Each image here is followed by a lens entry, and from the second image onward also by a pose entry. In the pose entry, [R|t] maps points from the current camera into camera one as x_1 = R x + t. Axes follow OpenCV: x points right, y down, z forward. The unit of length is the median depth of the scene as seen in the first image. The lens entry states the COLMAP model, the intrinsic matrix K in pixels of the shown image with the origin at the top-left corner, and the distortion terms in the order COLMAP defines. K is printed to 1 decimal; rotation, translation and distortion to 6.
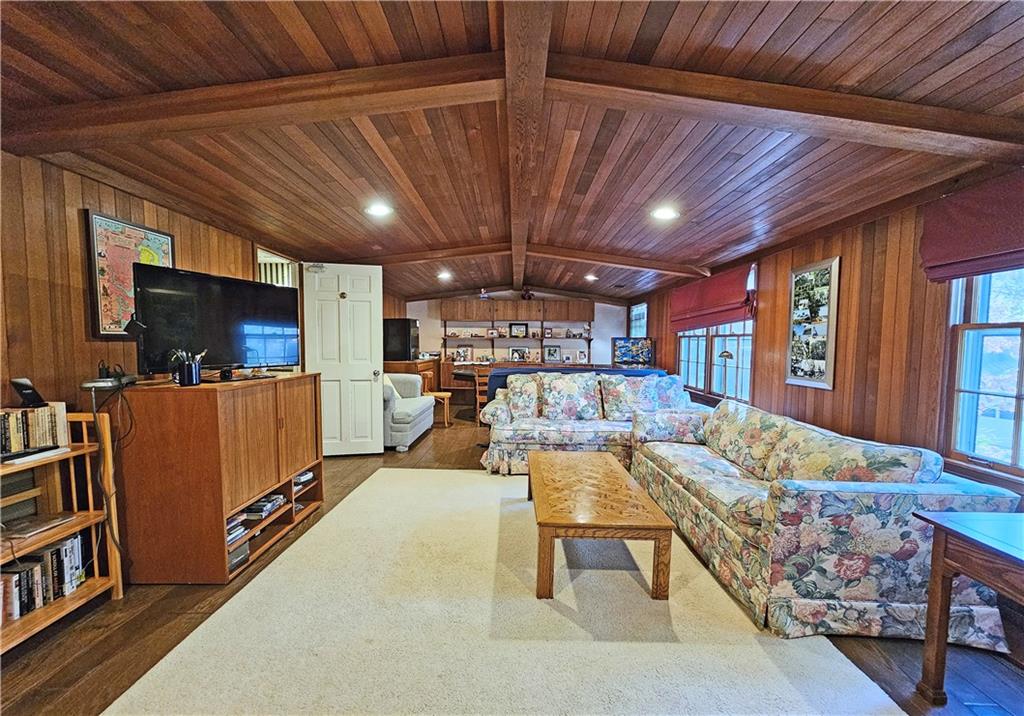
lens RADIAL K [[425.7, 0, 507.8], [0, 425.7, 370.6], [0, 0, 1]] dist [0.003409, -0.000674]
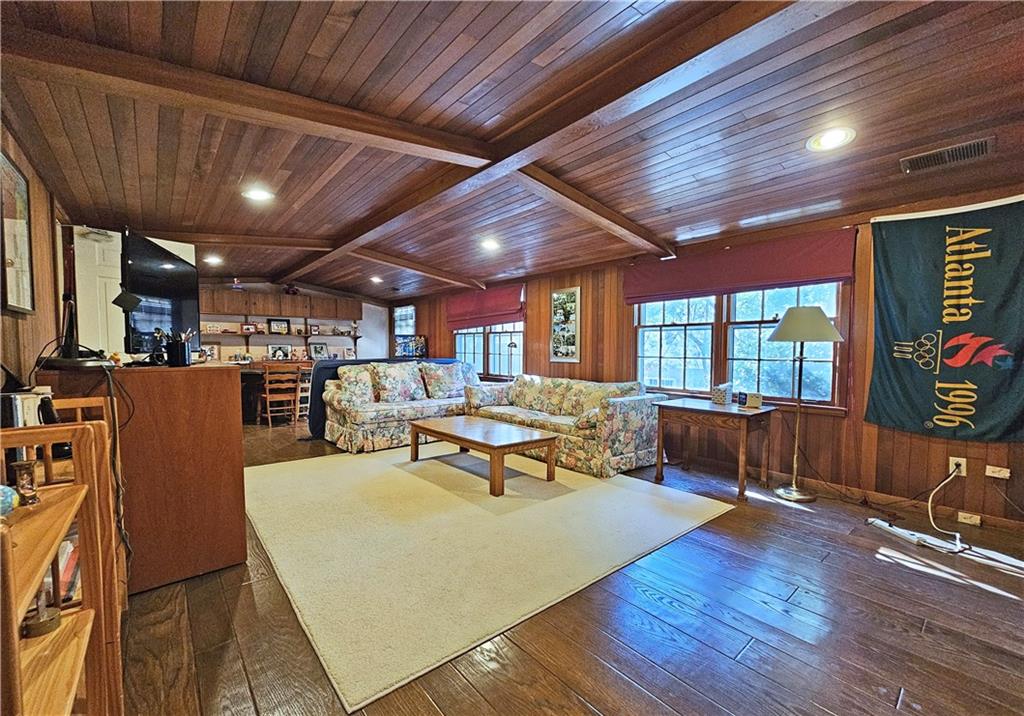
lens RADIAL K [[425.7, 0, 519.2], [0, 425.7, 368.2], [0, 0, 1]] dist [0.003409, -0.000674]
pose [[0.745631, -0.038063, 0.665271, -0.384824], [0.047064, 0.998882, 0.004402, 0.032600], [-0.664695, 0.028028, 0.746589, -0.089566]]
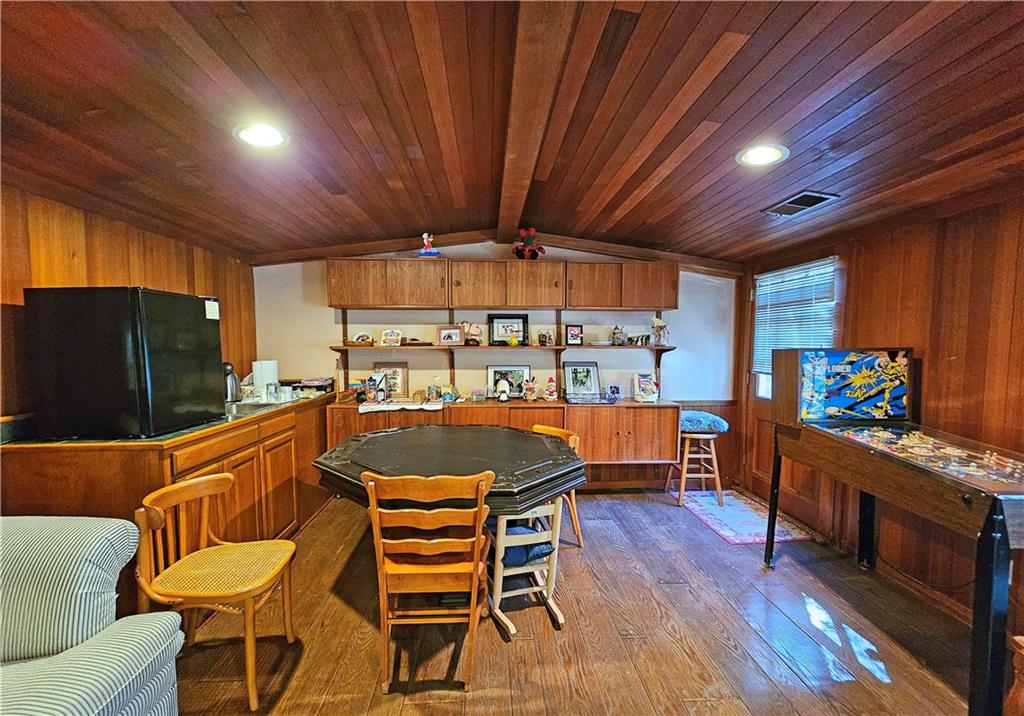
lens RADIAL K [[425.7, 0, 507.4], [0, 425.7, 366.4], [0, 0, 1]] dist [0.003409, -0.000674]
pose [[0.997776, -0.009720, 0.065944, -0.010792], [0.010248, 0.999918, -0.007669, -0.095148], [-0.065864, 0.008328, 0.997794, 1.003739]]
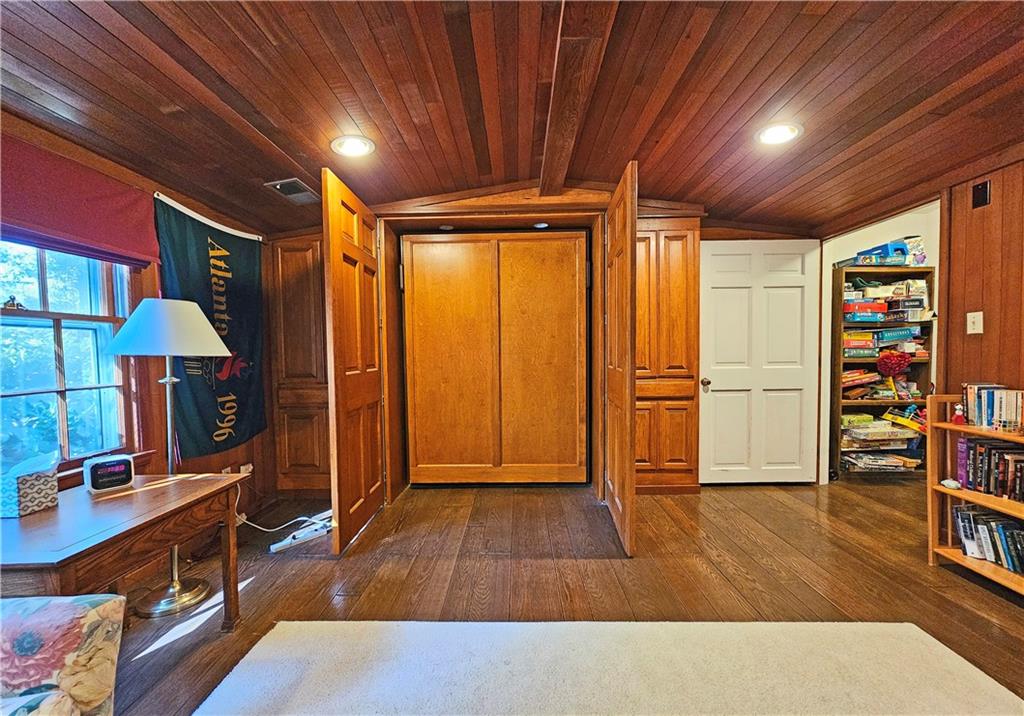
lens RADIAL K [[425.7, 0, 512.7], [0, 425.7, 365.7], [0, 0, 1]] dist [0.003409, -0.000674]
pose [[-0.999824, 0.003612, -0.018429, 0.075521], [0.001858, 0.995539, 0.094331, -0.015969], [0.018688, 0.094281, -0.995370, 0.571479]]
